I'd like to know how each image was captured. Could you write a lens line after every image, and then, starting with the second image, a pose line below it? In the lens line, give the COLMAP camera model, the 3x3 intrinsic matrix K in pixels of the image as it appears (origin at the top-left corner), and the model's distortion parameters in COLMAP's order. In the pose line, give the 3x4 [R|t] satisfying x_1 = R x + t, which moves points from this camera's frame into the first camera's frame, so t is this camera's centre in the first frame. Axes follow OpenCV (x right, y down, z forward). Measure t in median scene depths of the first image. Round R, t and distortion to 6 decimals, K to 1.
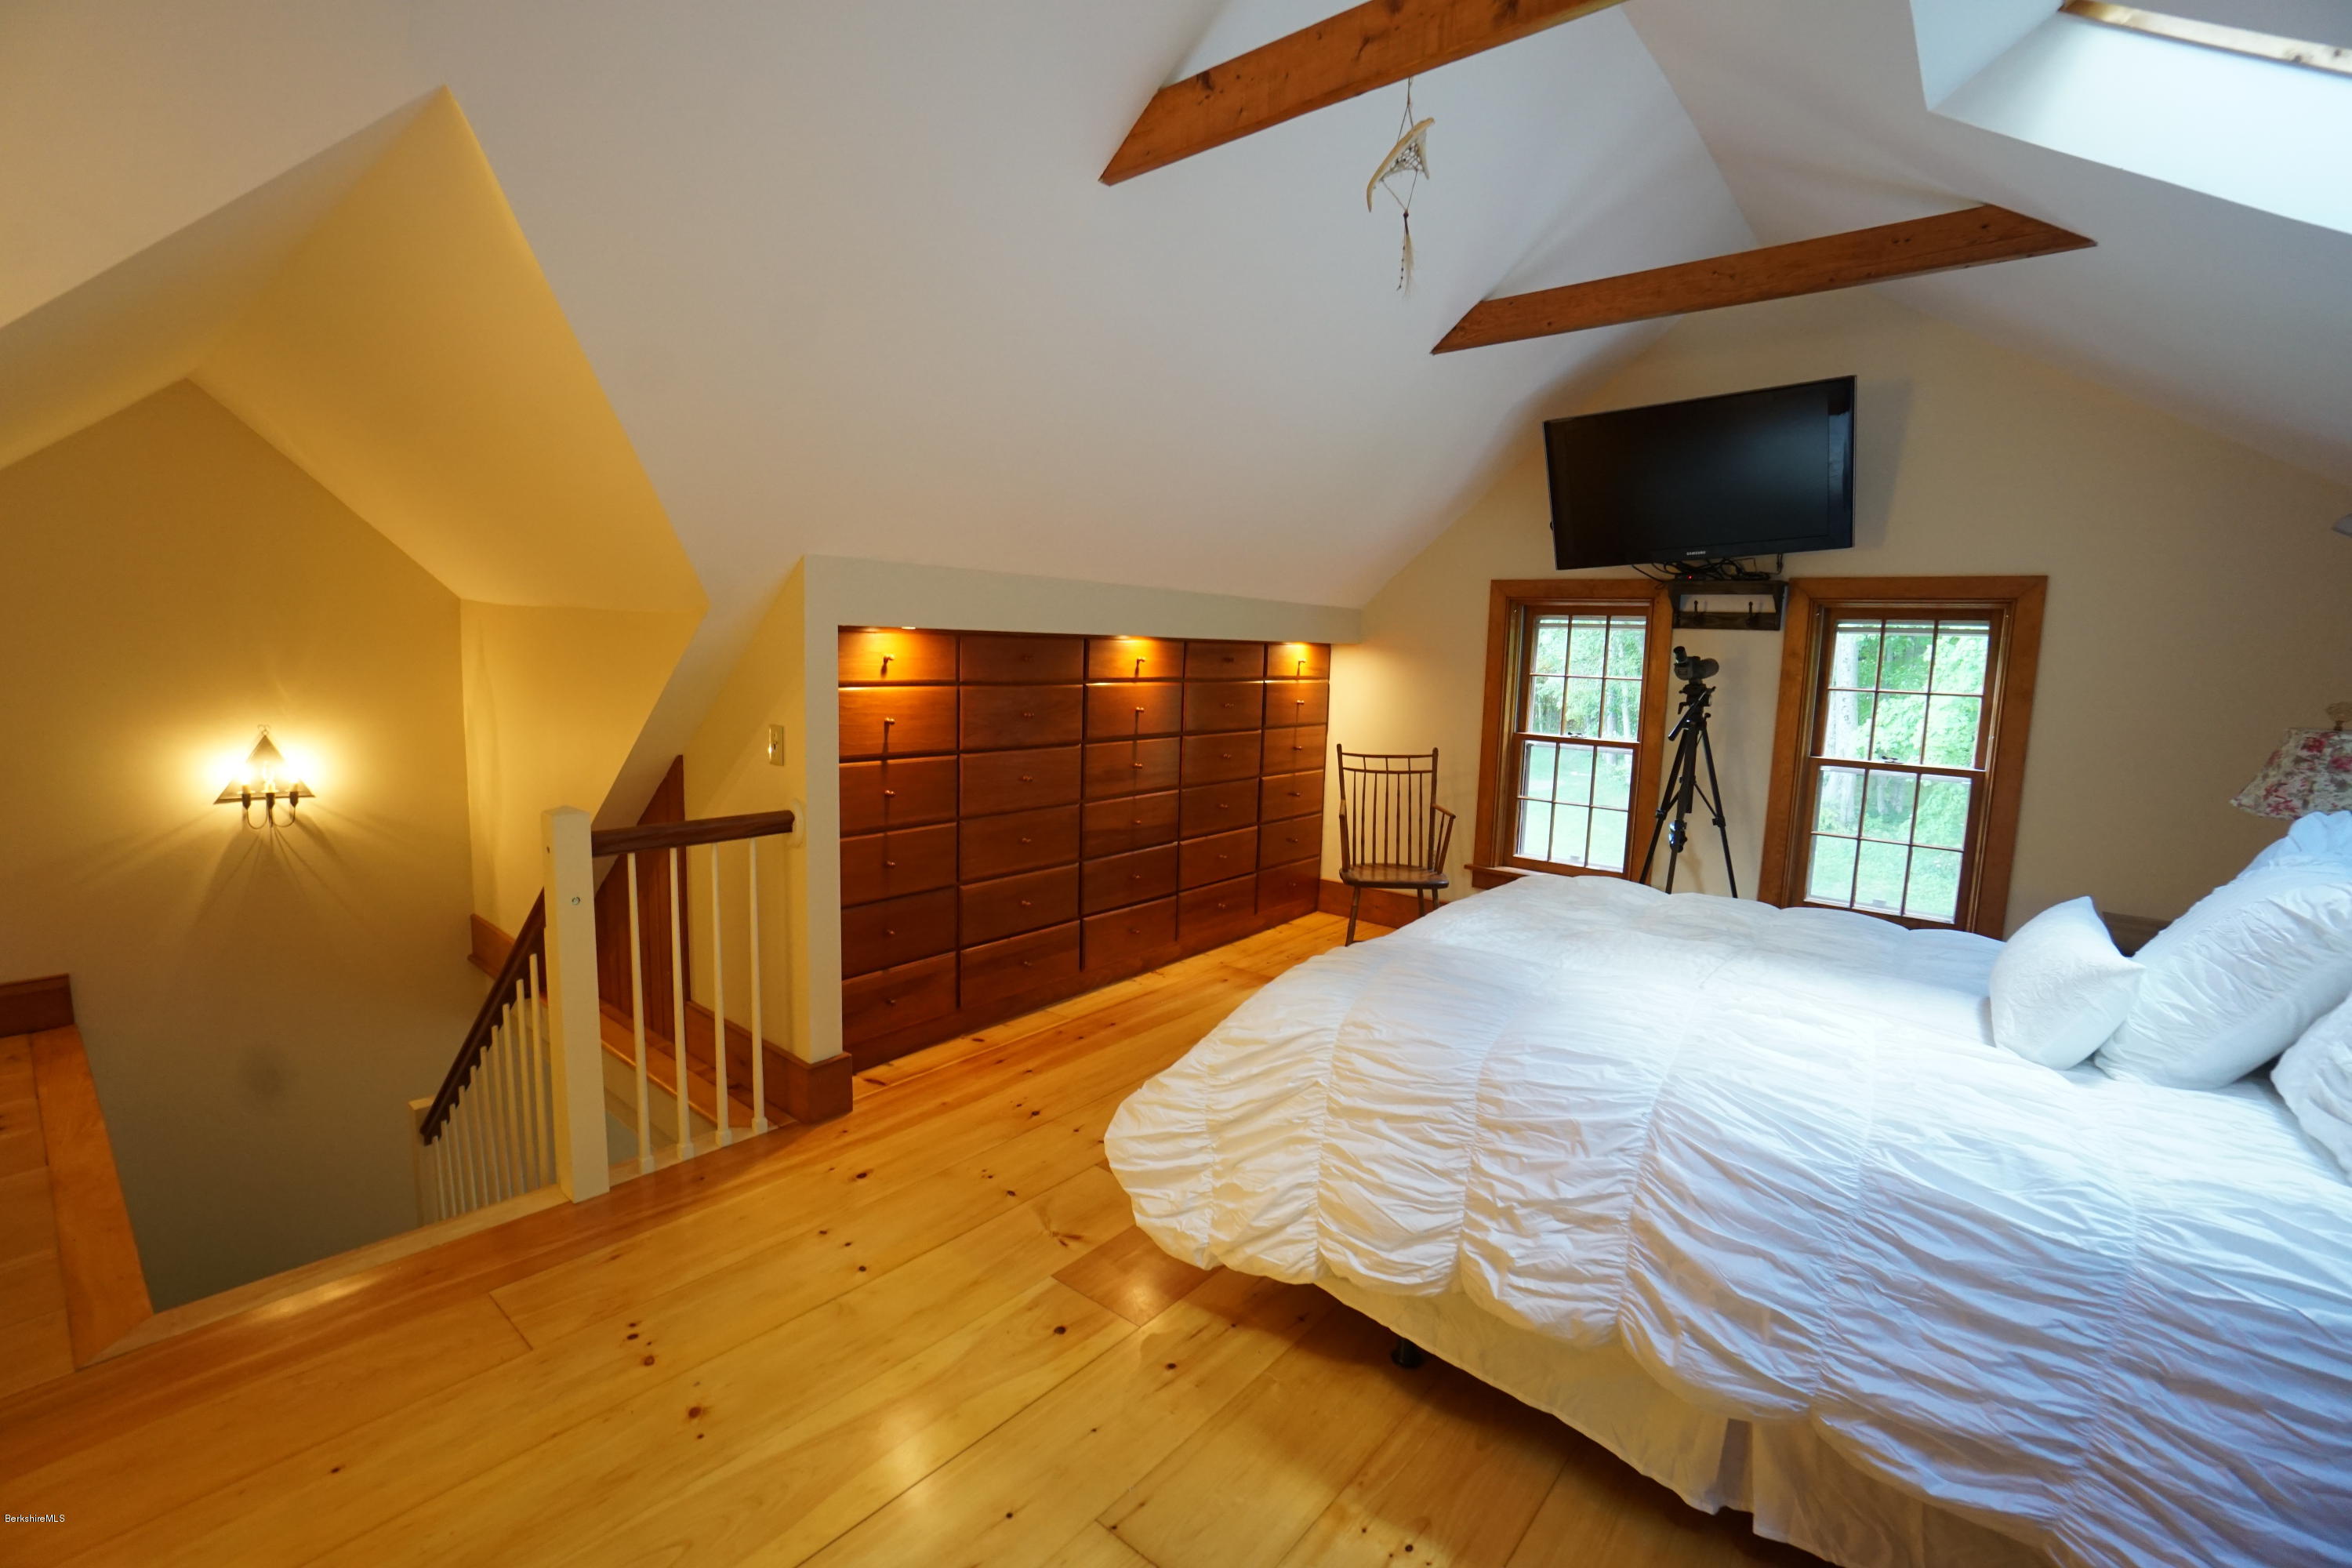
lens RADIAL K [[1045.3, 0, 1177.7], [0, 1045.3, 779.2], [0, 0, 1]] dist [-0.043501, 0.010673]
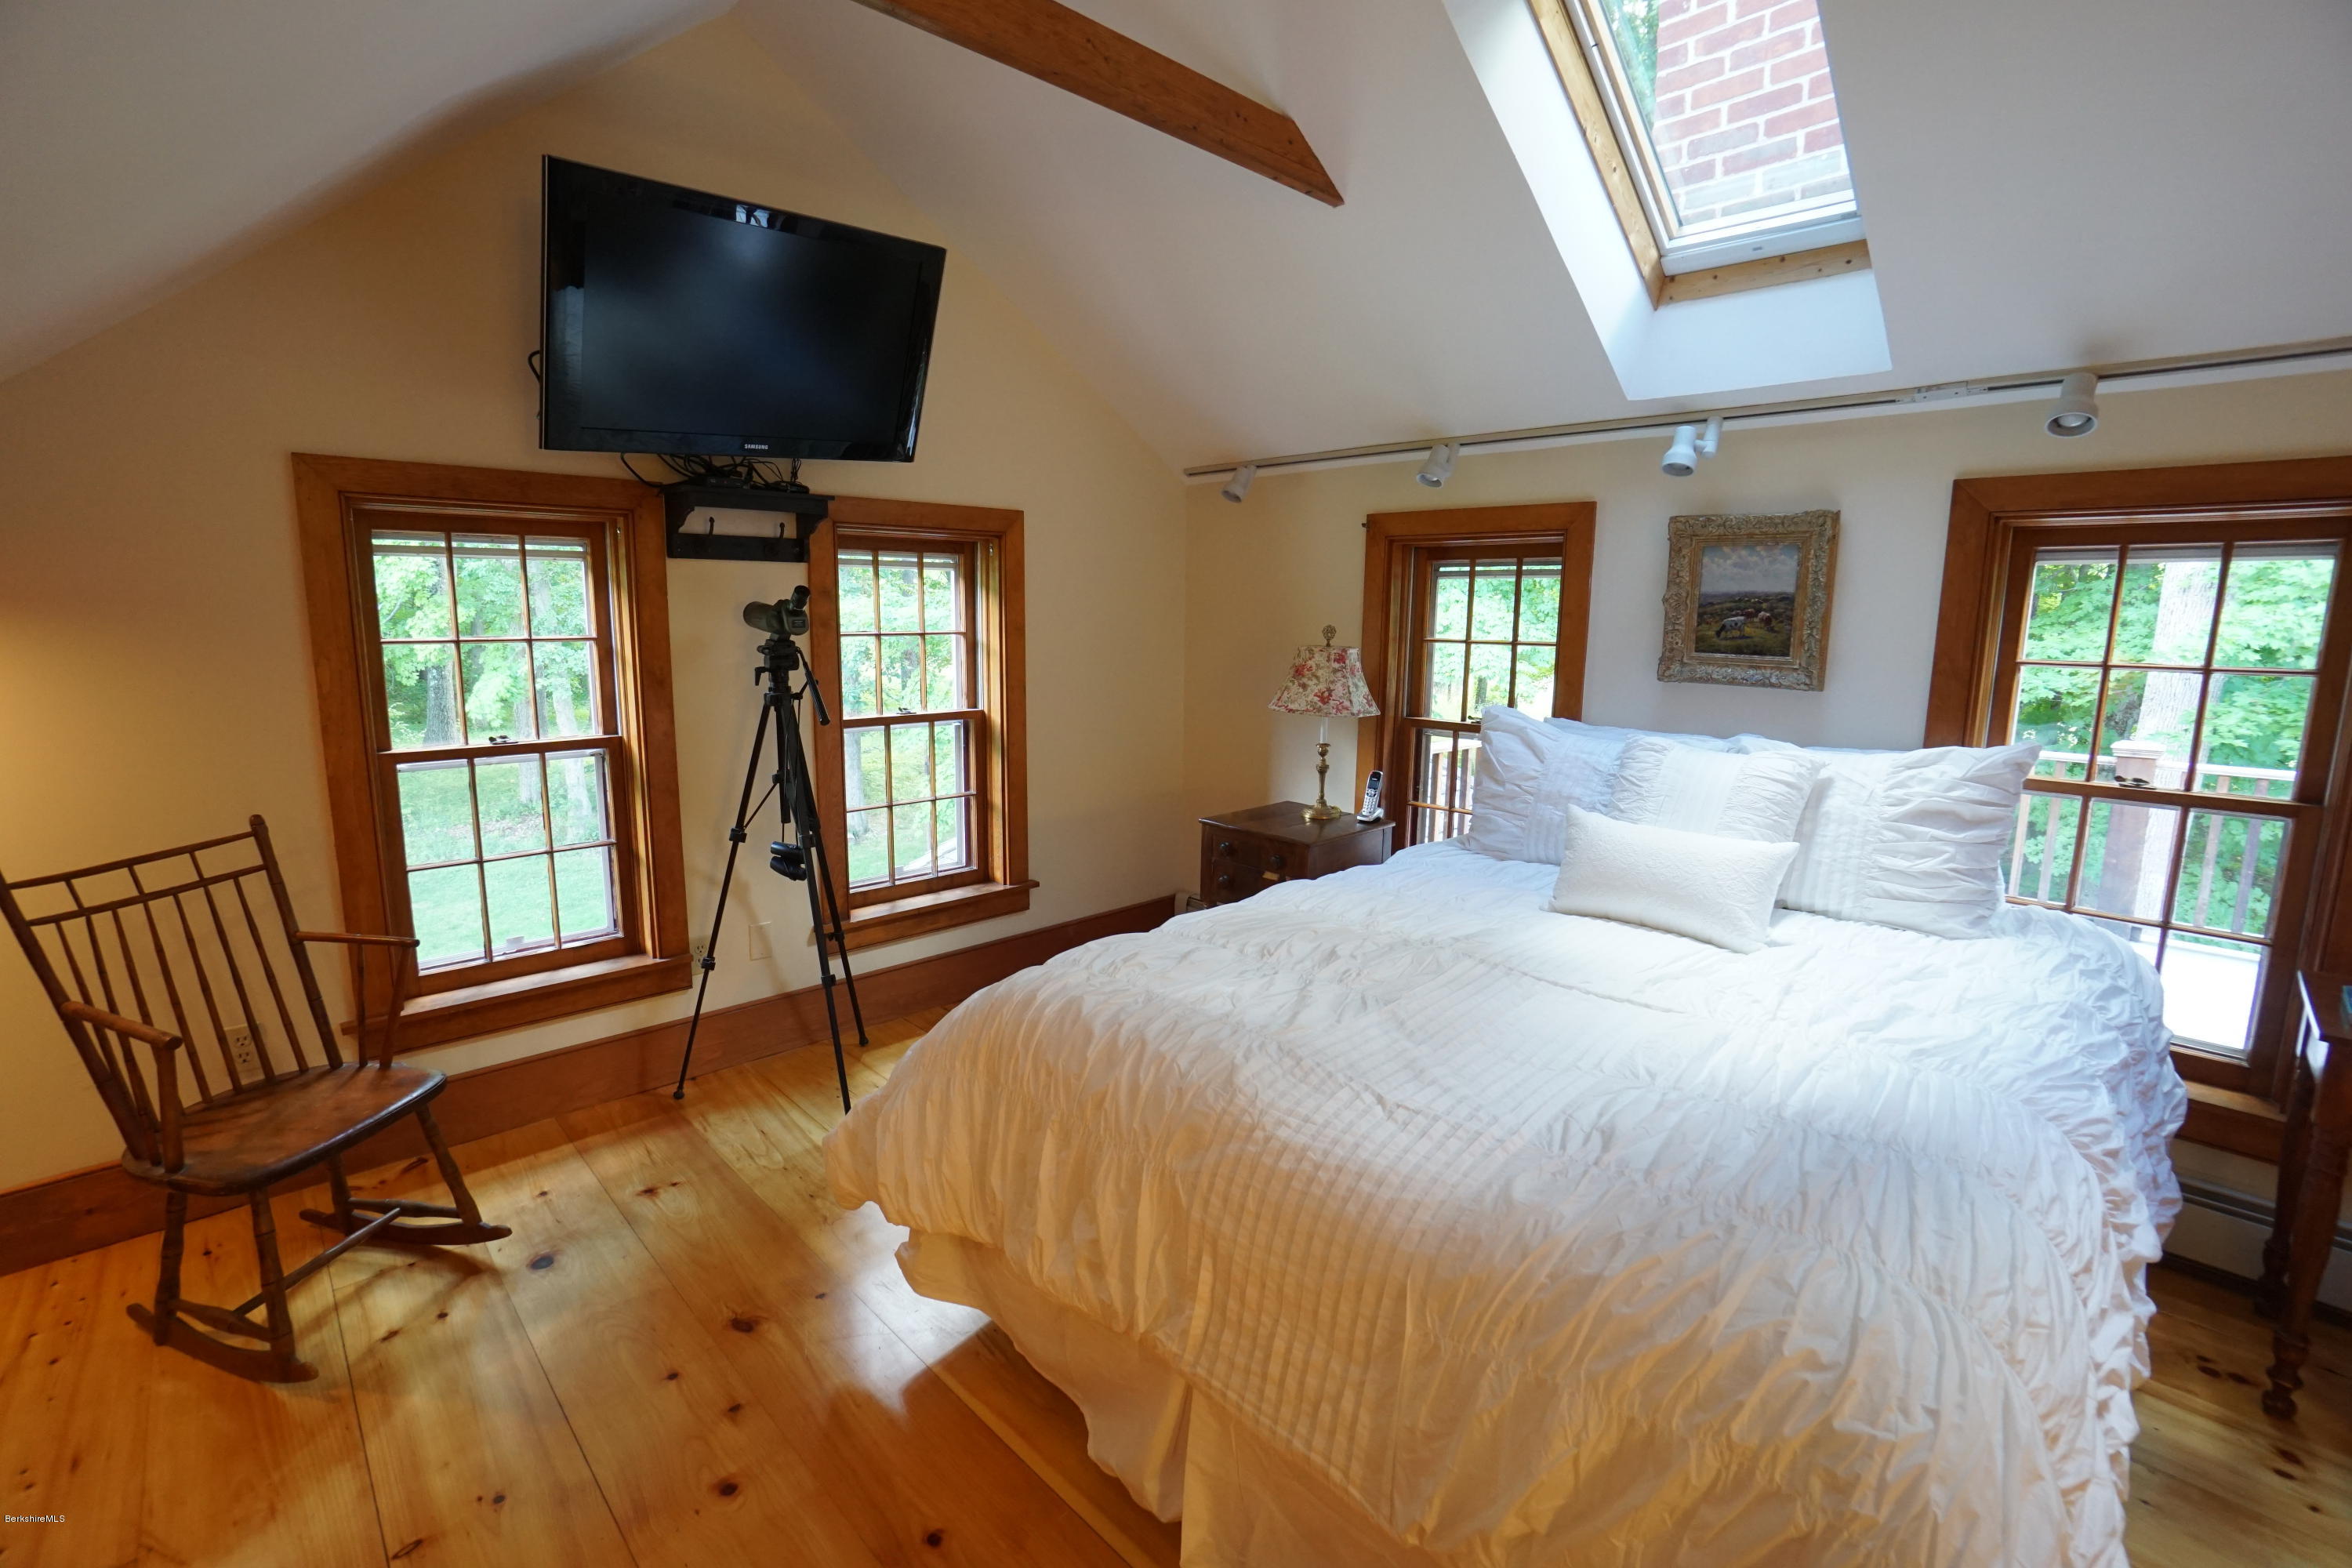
lens RADIAL K [[1045.3, 0, 1176.1], [0, 1045.3, 782.7], [0, 0, 1]] dist [-0.043501, 0.010673]
pose [[0.114896, -0.196409, 0.973767, -0.164334], [0.119201, 0.975902, 0.182774, -0.091998], [-0.986200, 0.095074, 0.135540, 0.635761]]
